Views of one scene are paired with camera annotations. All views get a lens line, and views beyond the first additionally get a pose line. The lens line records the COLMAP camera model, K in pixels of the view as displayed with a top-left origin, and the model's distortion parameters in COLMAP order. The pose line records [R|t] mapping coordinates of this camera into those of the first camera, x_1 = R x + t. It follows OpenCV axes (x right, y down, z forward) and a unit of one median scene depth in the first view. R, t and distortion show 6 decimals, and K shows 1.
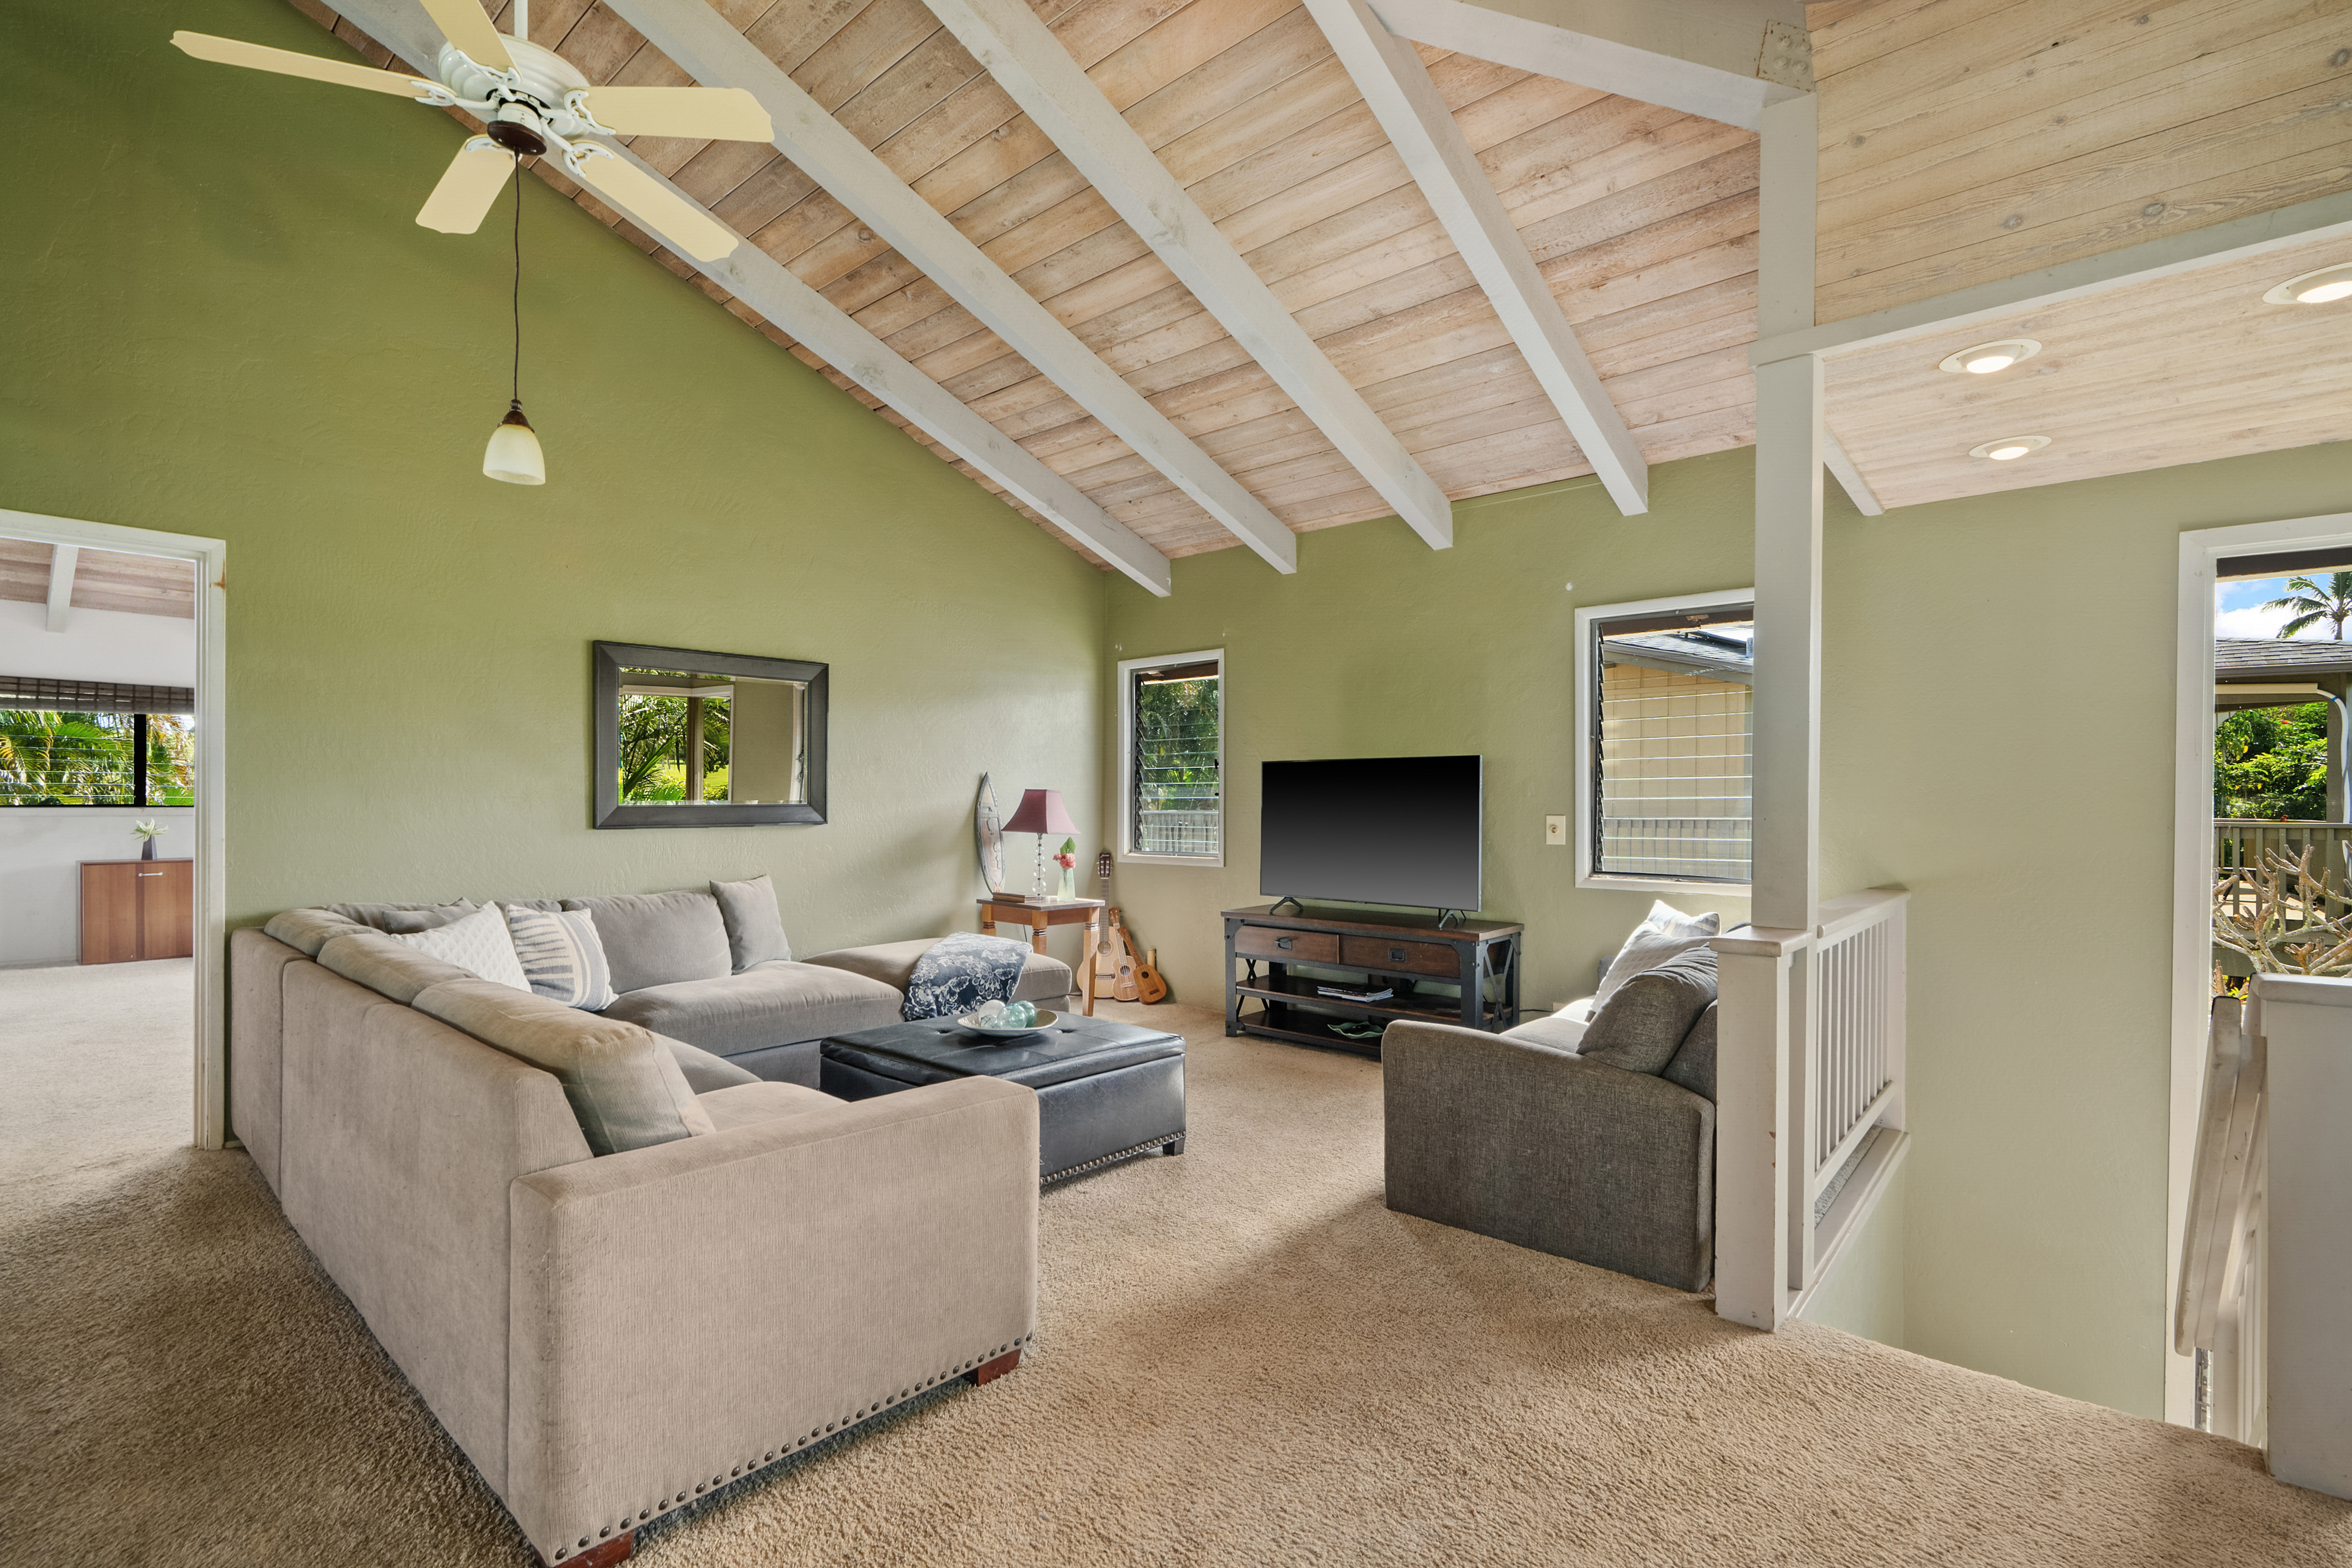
lens RADIAL K [[1084.6, 0, 1156.3], [0, 1084.6, 799.3], [0, 0, 1]] dist [-0.000908, 0.001704]
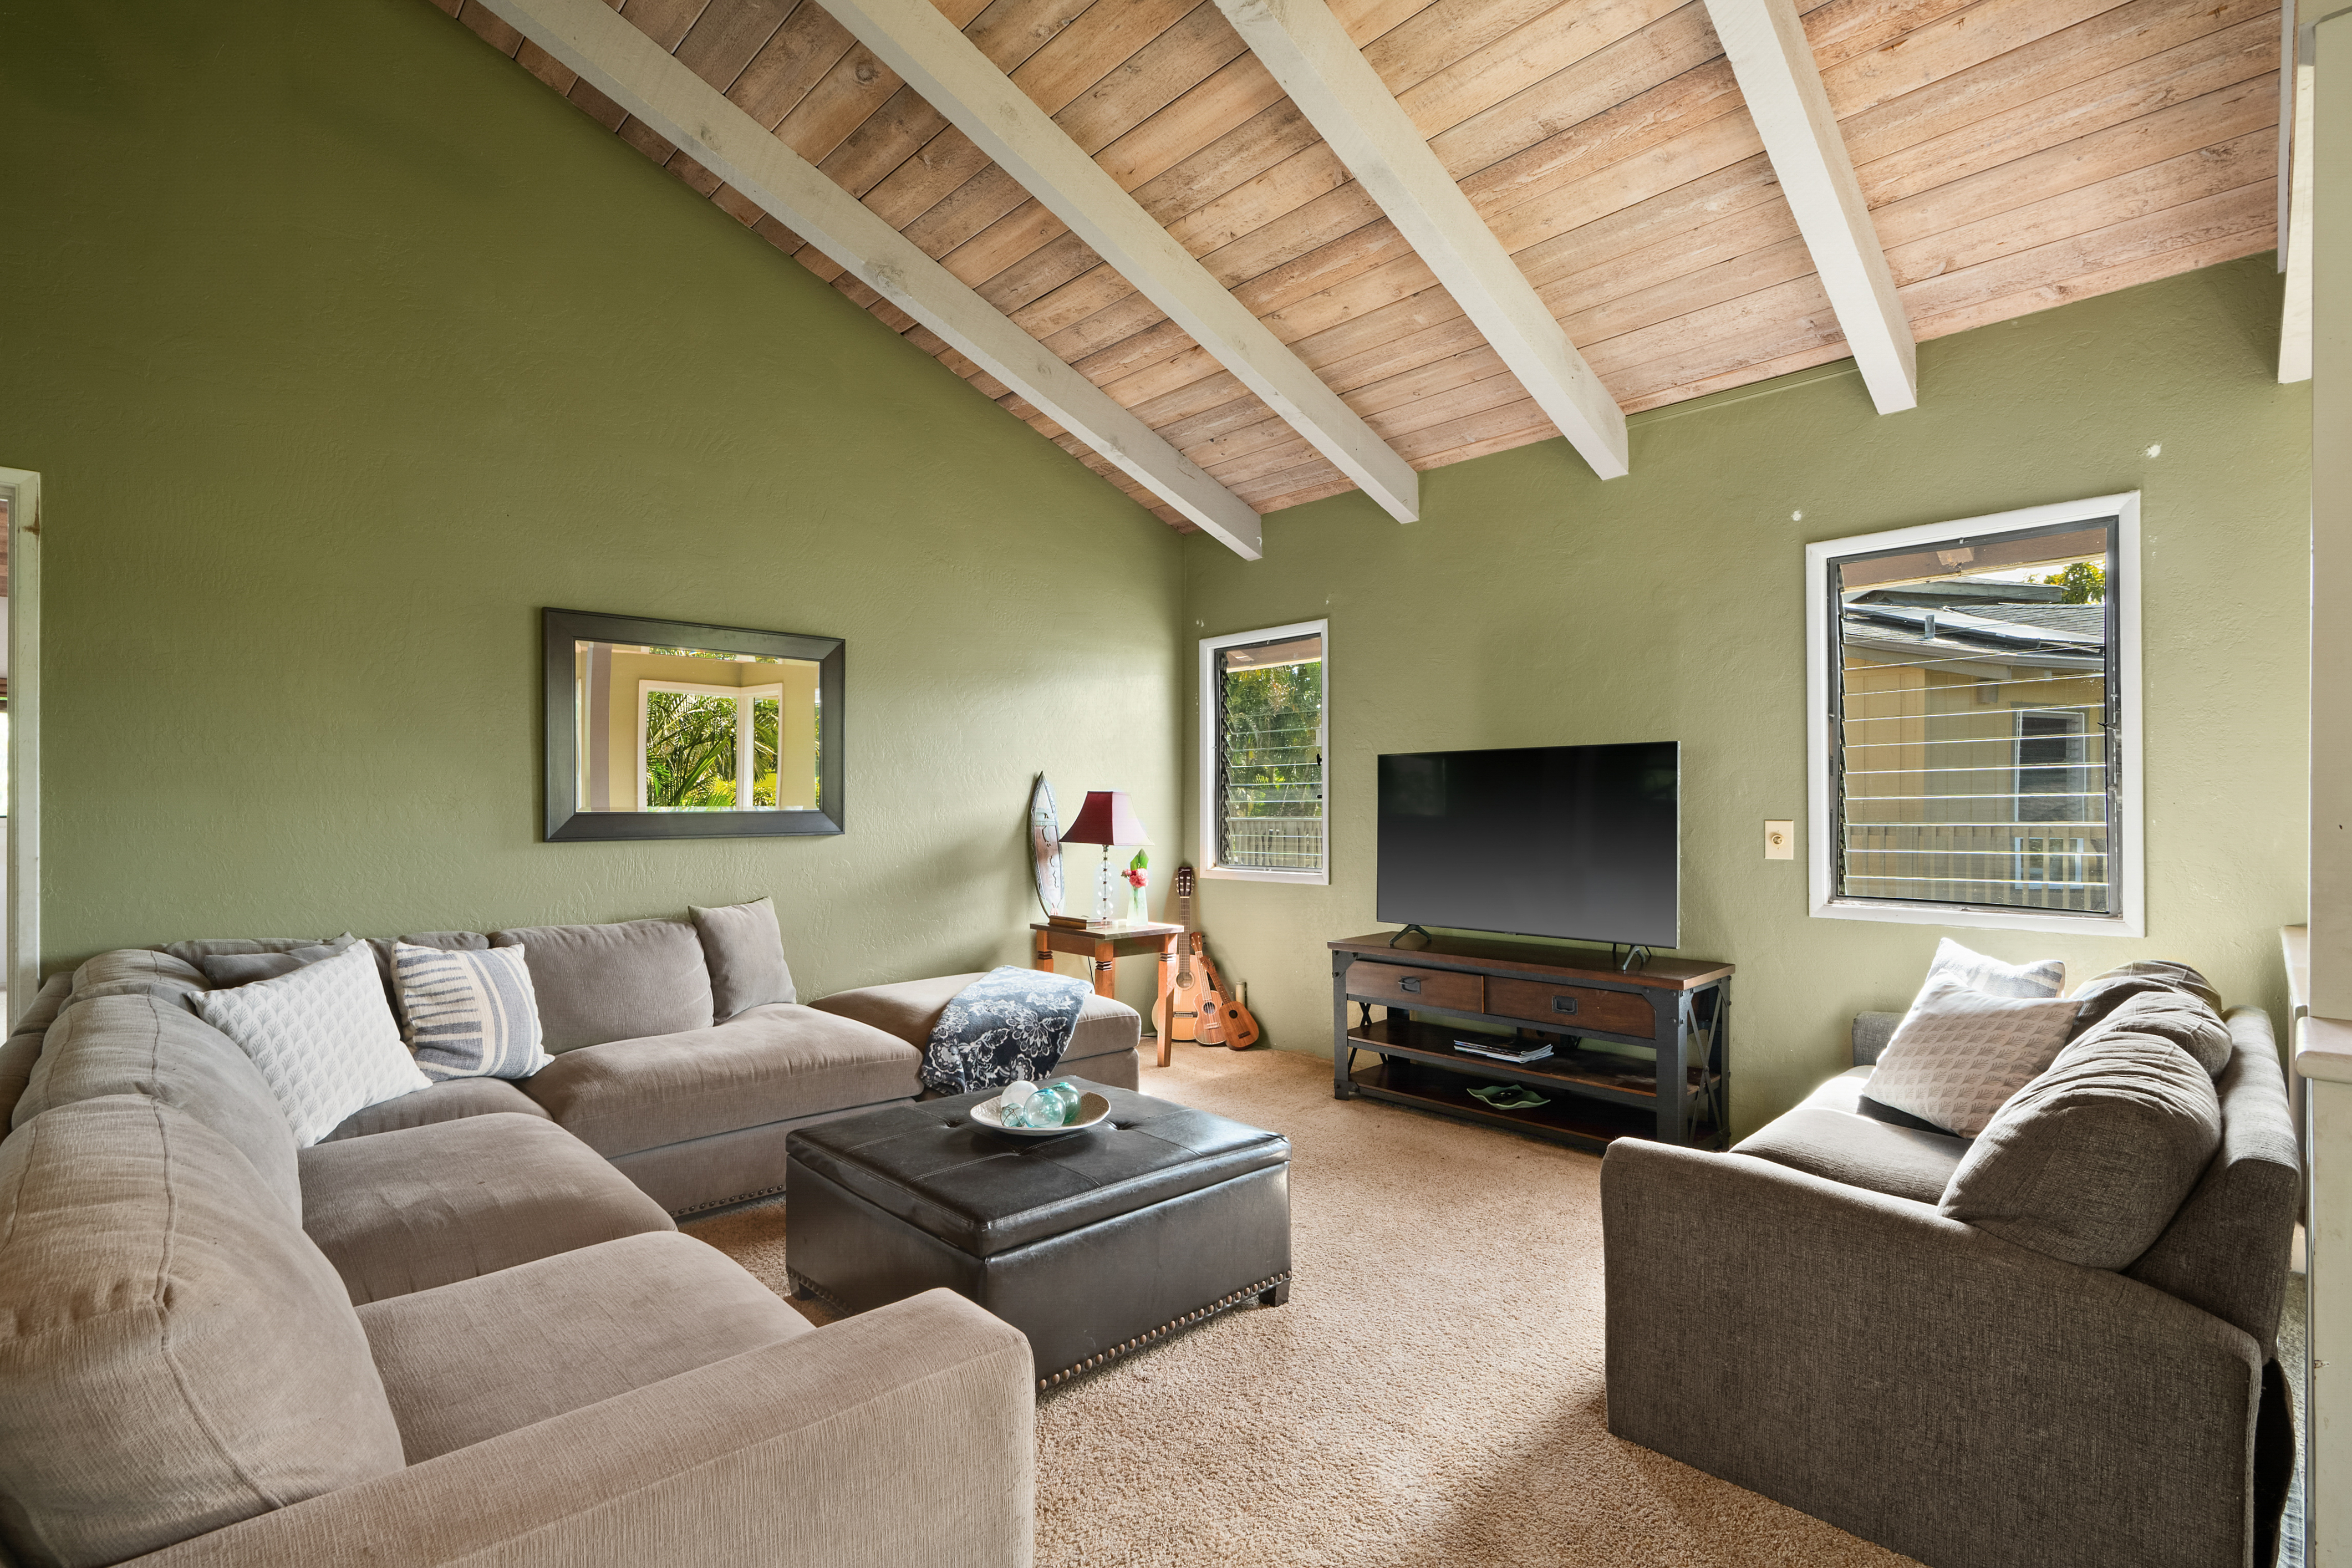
lens RADIAL K [[1084.6, 0, 1159.3], [0, 1084.6, 805.2], [0, 0, 1]] dist [-0.000908, 0.001704]
pose [[0.996894, -0.004780, -0.078608, -0.001261], [0.004730, 0.999988, -0.000814, 0.002822], [0.078611, 0.000440, 0.996905, 0.239169]]
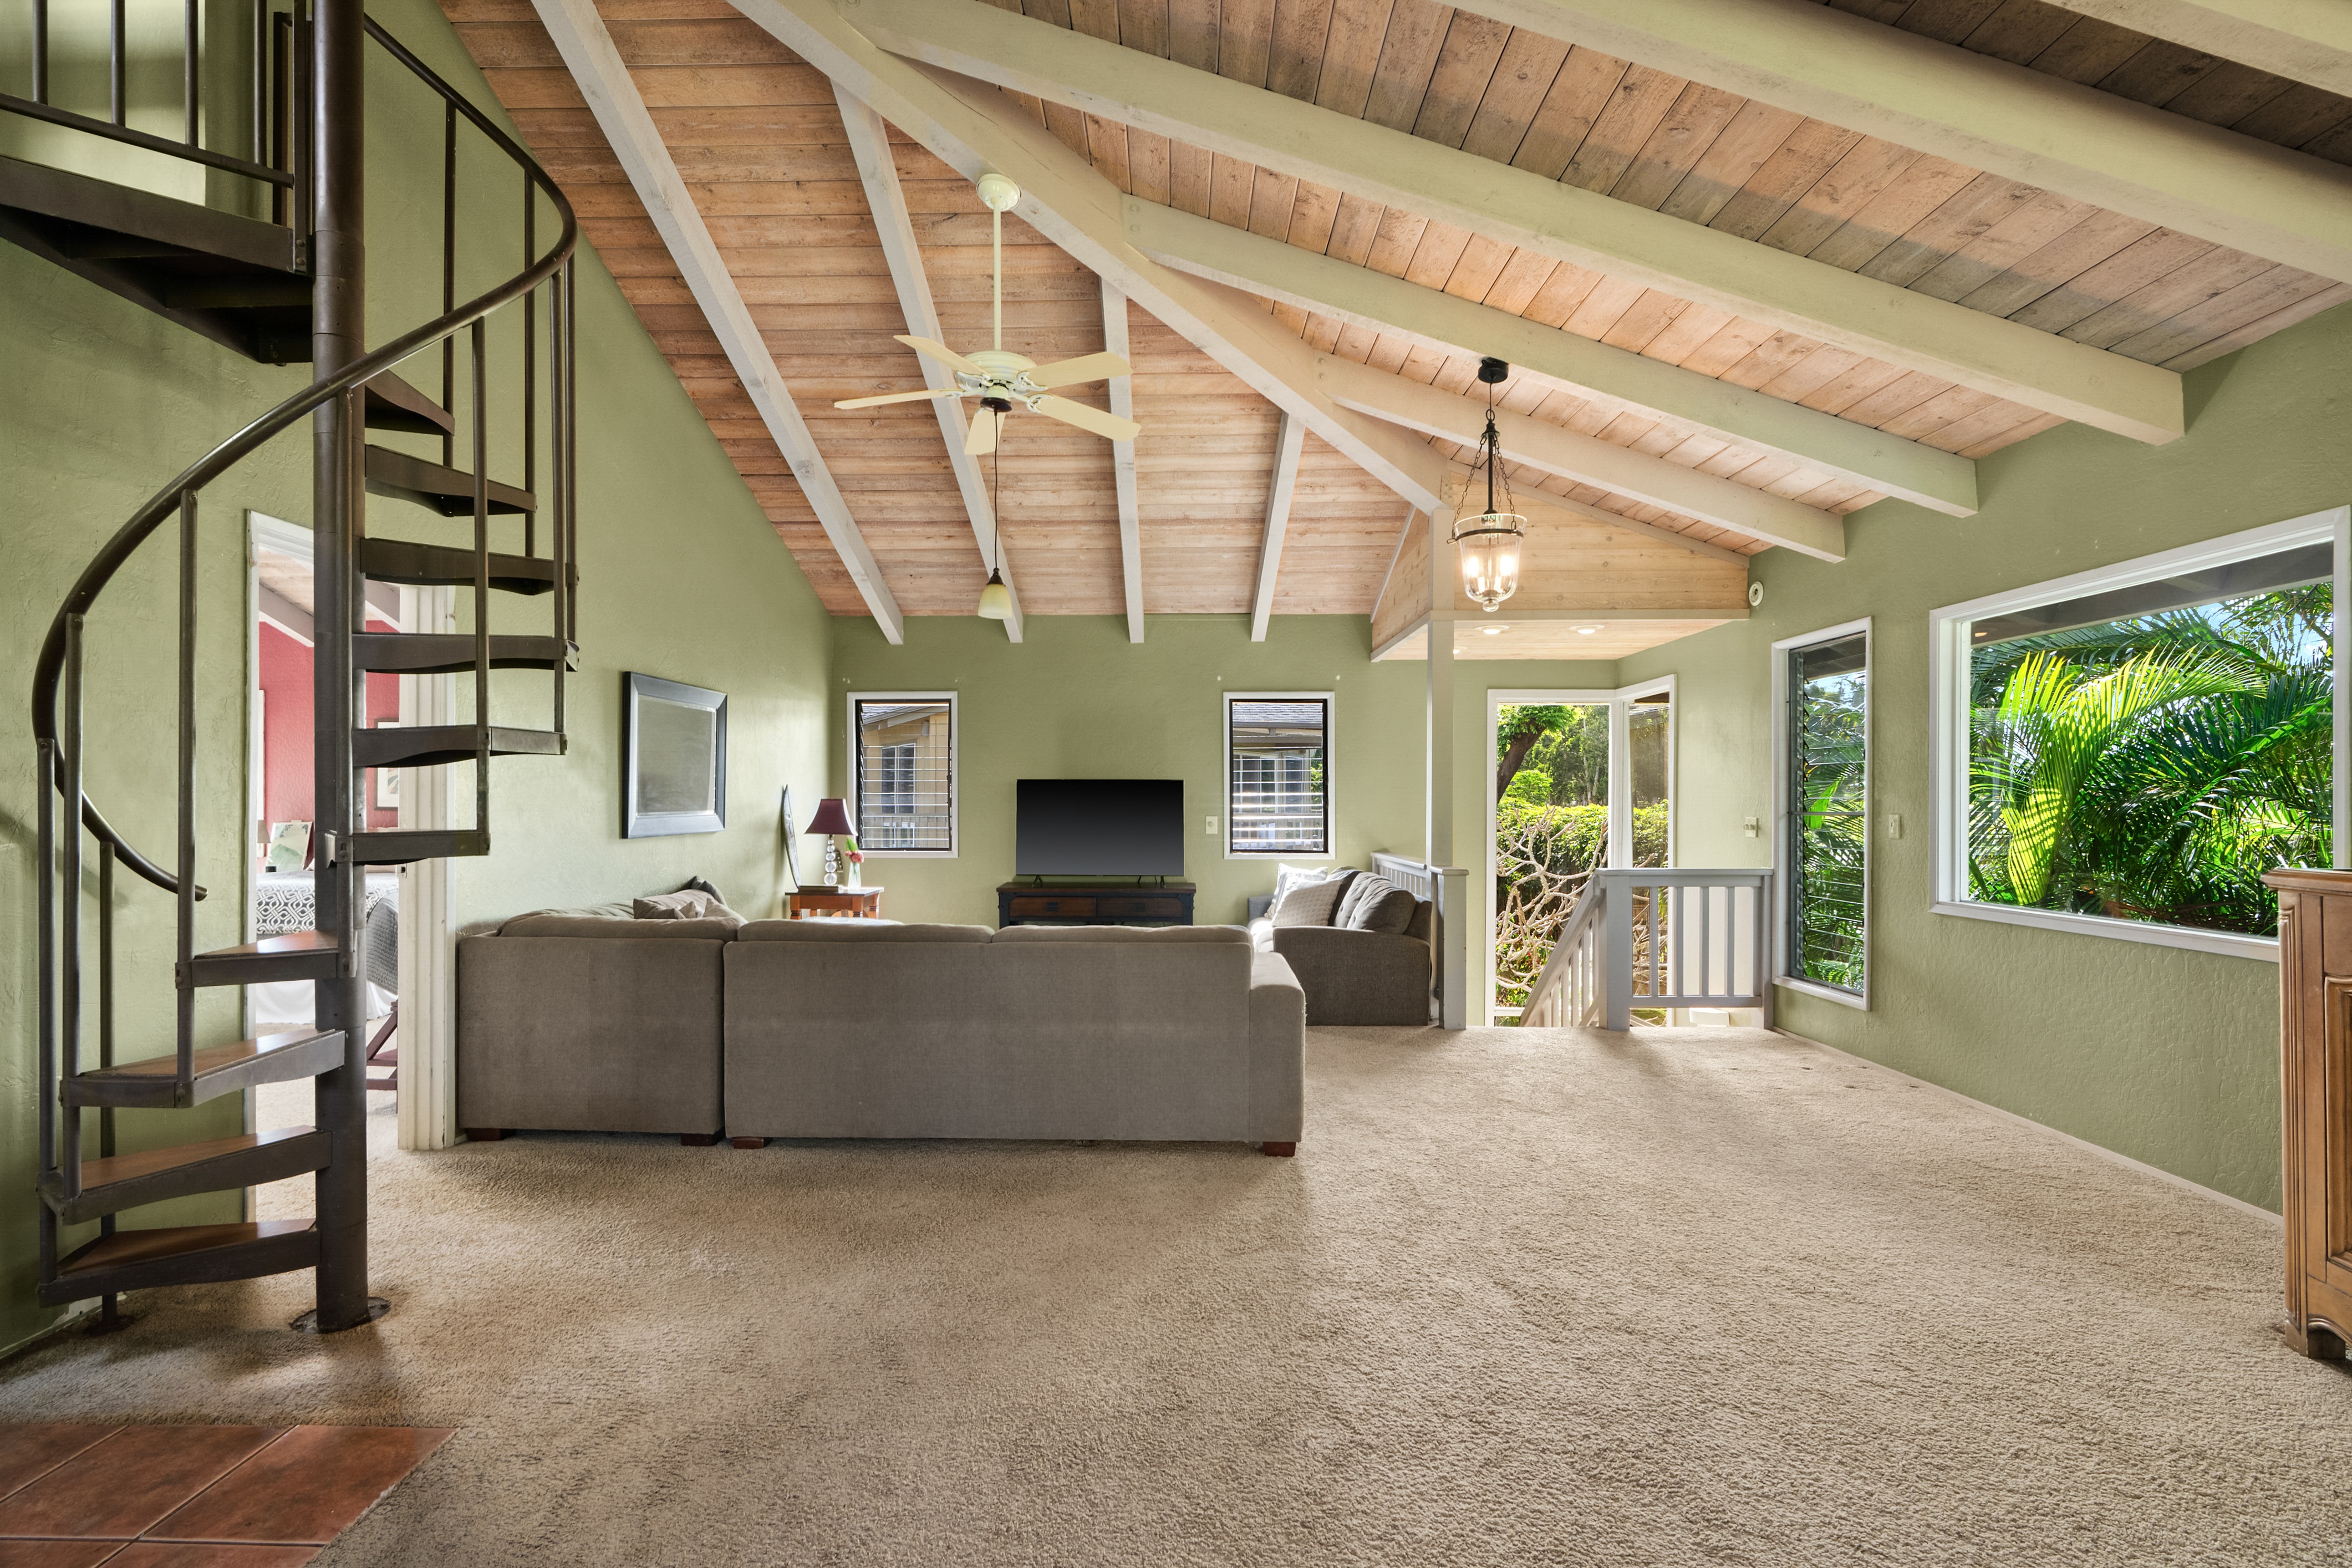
lens RADIAL K [[1084.6, 0, 1169.0], [0, 1084.6, 794.7], [0, 0, 1]] dist [-0.000908, 0.001704]
pose [[0.756994, -0.000421, 0.653422, -0.837366], [-0.000841, 0.999998, 0.001619, -0.022594], [-0.653421, -0.001776, 0.756992, -0.226882]]
